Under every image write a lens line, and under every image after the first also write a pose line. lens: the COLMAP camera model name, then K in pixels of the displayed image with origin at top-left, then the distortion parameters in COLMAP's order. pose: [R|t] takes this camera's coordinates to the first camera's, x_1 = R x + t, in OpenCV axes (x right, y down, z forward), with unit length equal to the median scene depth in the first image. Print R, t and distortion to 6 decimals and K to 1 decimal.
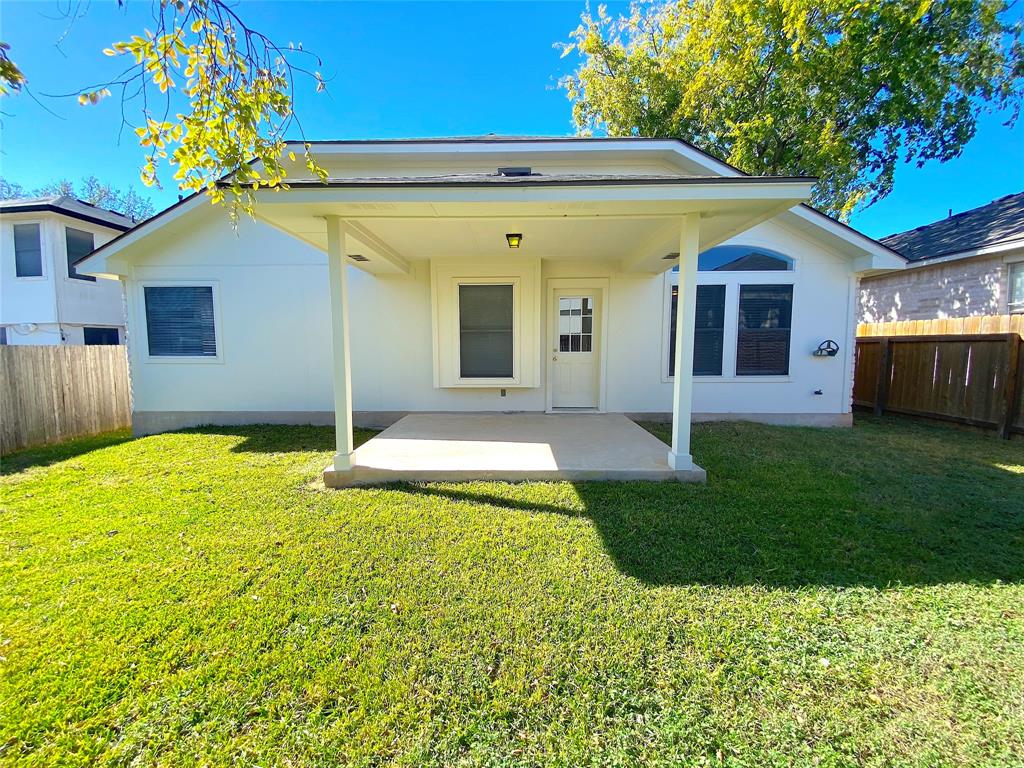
lens RADIAL K [[415.3, 0, 510.4], [0, 415.3, 381.5], [0, 0, 1]] dist [0.040322, -0.032295]
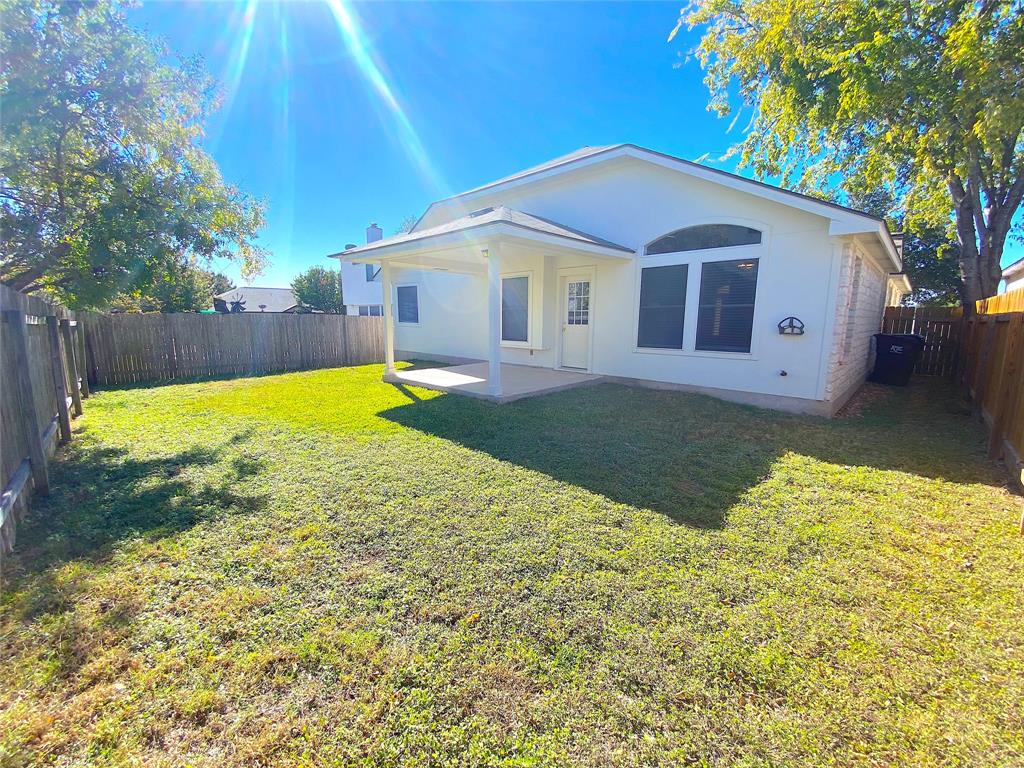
lens RADIAL K [[415.3, 0, 510.4], [0, 415.3, 381.5], [0, 0, 1]] dist [0.040322, -0.032295]
pose [[0.730612, 0.113071, -0.673366, 0.920184], [-0.071247, 0.993434, 0.089513, 0.003484], [0.679066, -0.017424, 0.733871, -0.095820]]
